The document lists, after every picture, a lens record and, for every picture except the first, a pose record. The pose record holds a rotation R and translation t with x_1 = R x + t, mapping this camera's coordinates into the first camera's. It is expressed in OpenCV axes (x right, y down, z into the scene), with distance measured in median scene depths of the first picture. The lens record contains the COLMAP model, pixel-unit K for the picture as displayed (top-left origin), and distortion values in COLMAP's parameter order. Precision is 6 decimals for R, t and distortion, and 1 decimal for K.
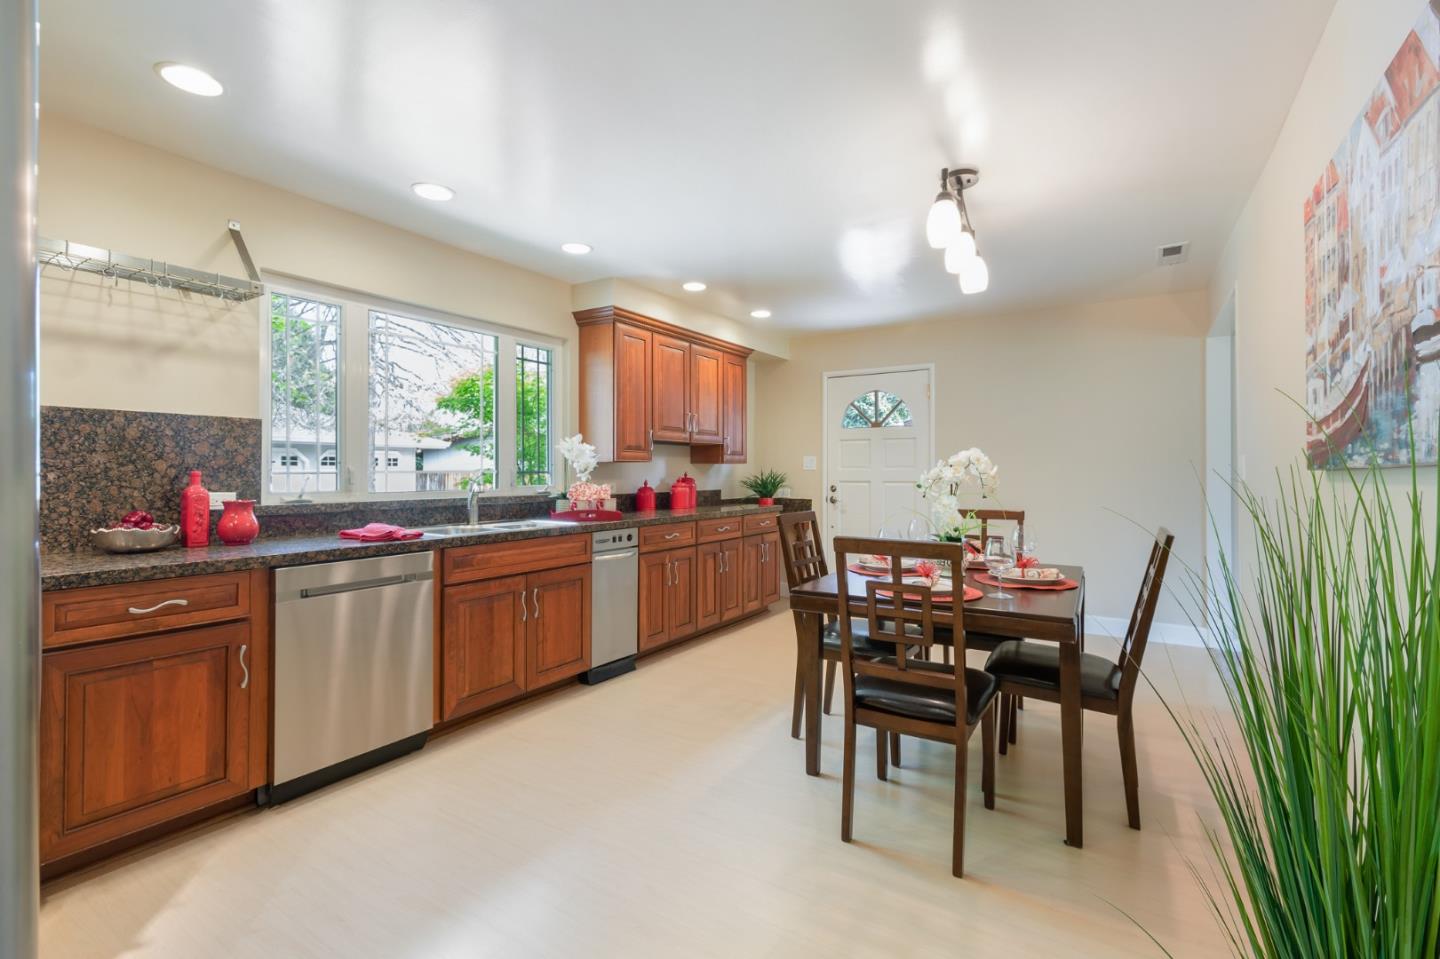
lens RADIAL K [[673.0, 0, 720.1], [0, 673.0, 468.7], [0, 0, 1]] dist [-0.004140, -0.000380]
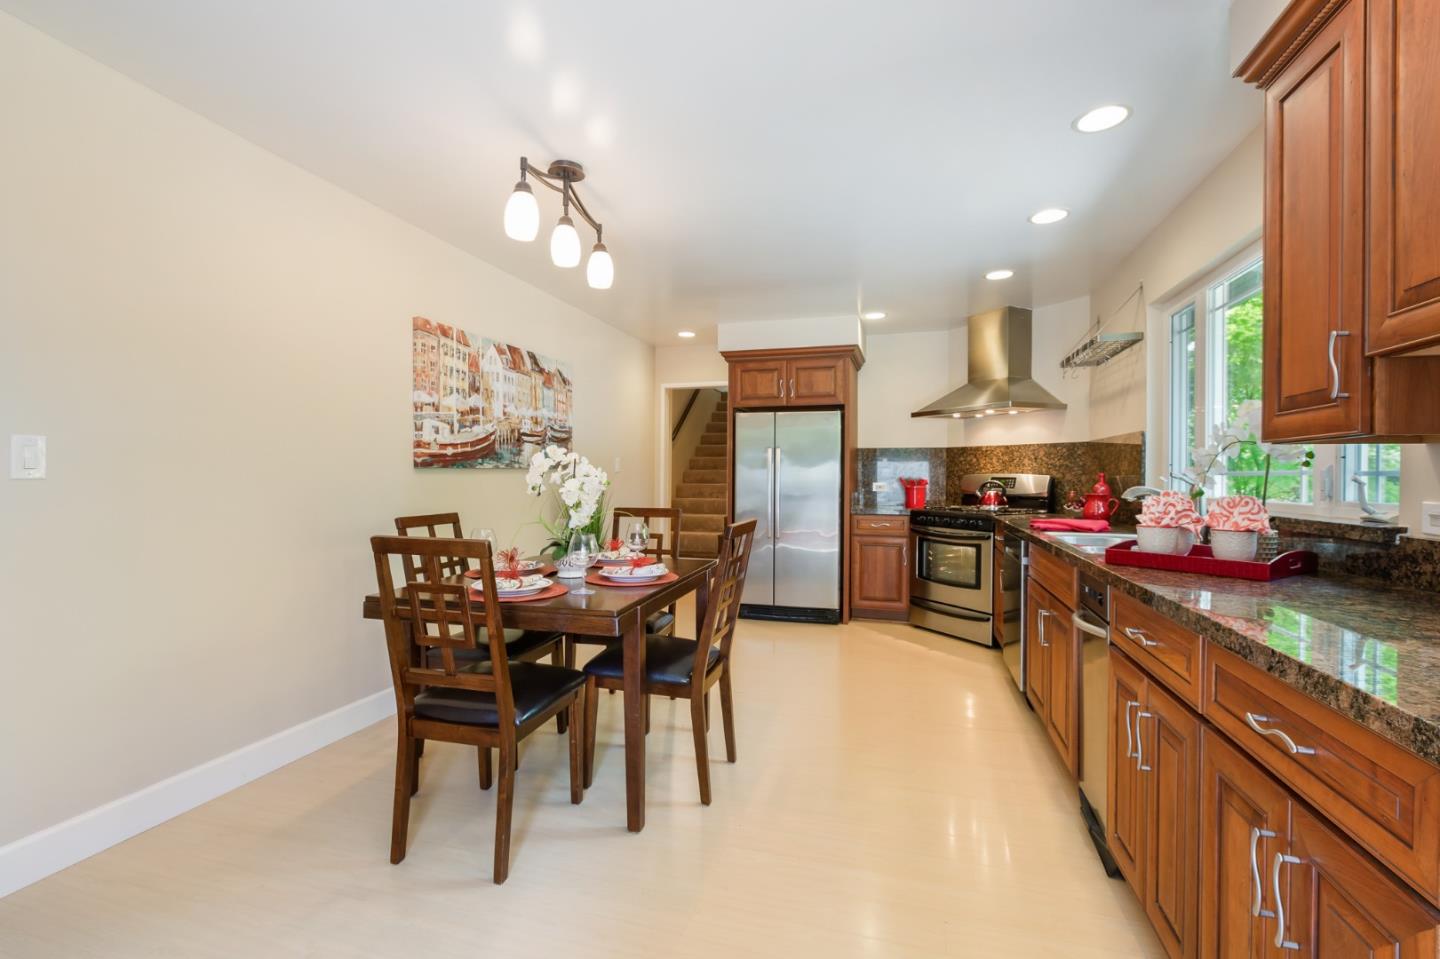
lens RADIAL K [[637.7, 0, 717.4], [0, 637.7, 463.3], [0, 0, 1]] dist [0.000530, 0.000032]
pose [[-0.961611, -0.010789, -0.274205, 0.297579], [-0.004662, 0.999725, -0.022986, 0.013026], [0.274378, -0.020825, -0.961397, 1.475712]]
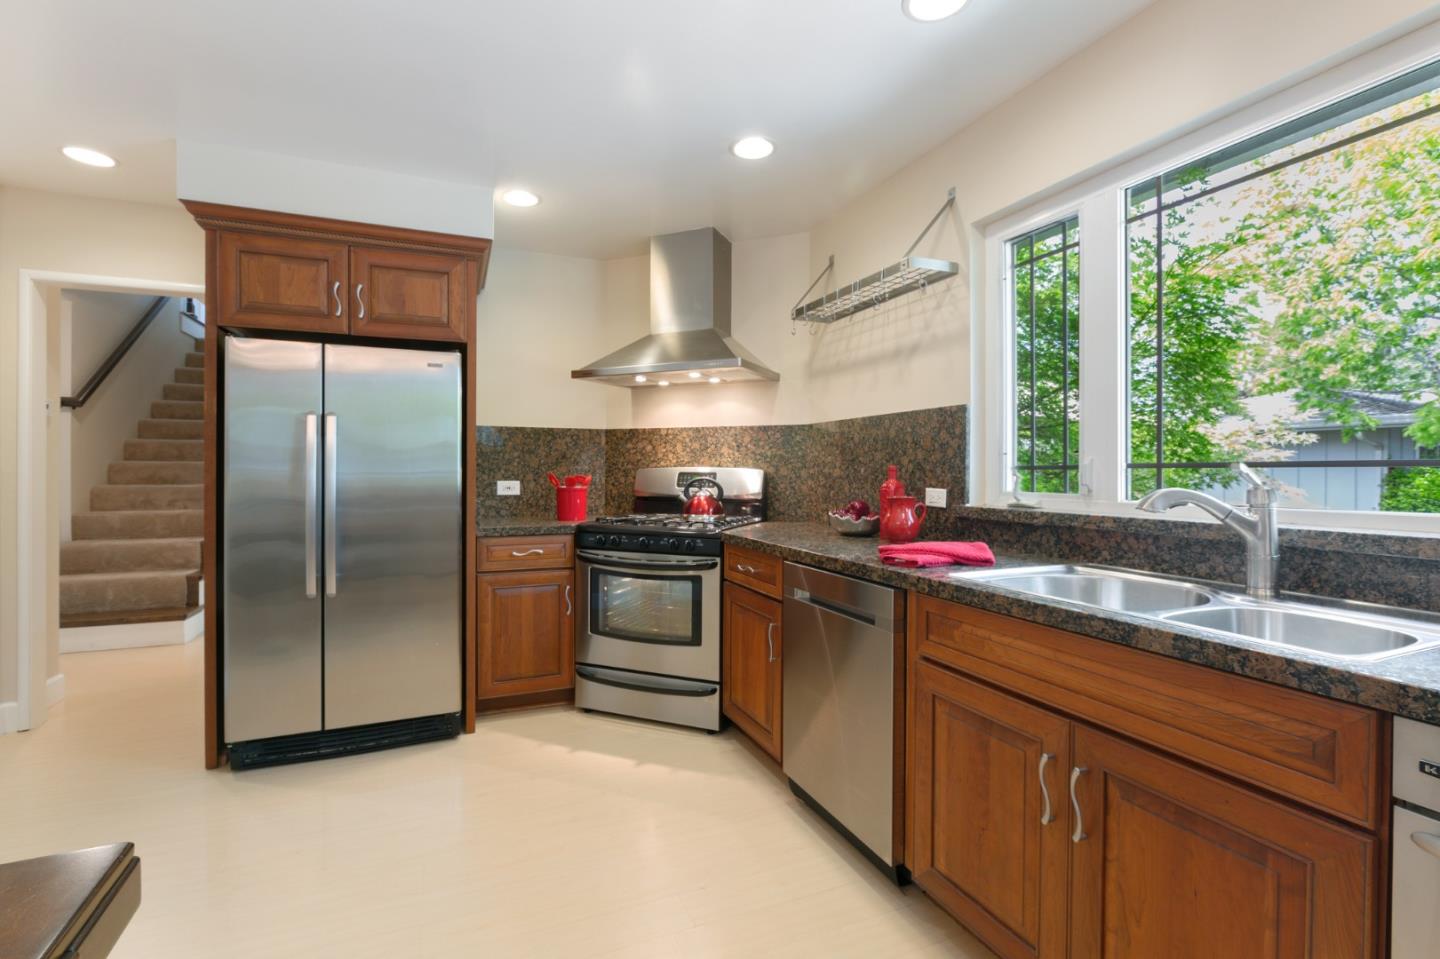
lens RADIAL K [[647.7, 0, 716.5], [0, 647.7, 475.1], [0, 0, 1]] dist [-0.013069, -0.000431]
pose [[-0.571919, 0.002786, -0.820306, 0.128732], [0.000492, 0.999995, 0.003054, 0.010229], [0.820310, 0.001343, -0.571917, 0.933825]]
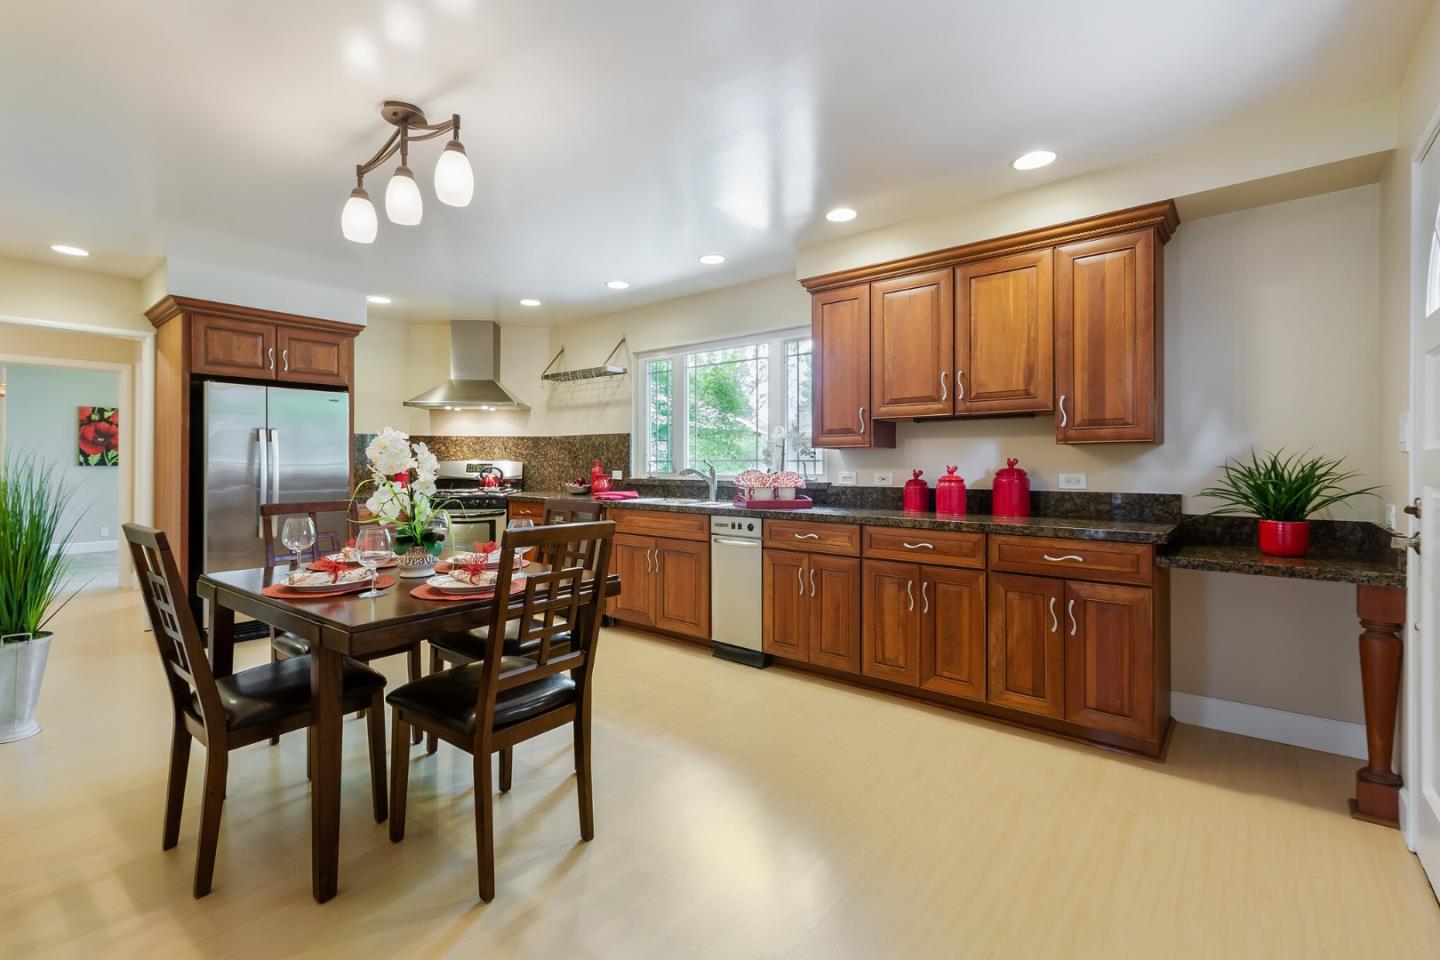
lens RADIAL K [[637.7, 0, 717.4], [0, 637.7, 463.8], [0, 0, 1]] dist [0.000530, 0.000032]
pose [[-0.130569, -0.002038, -0.991437, 0.831271], [0.001894, 0.999996, -0.002305, 0.014160], [0.991437, -0.002179, -0.130564, 1.144760]]
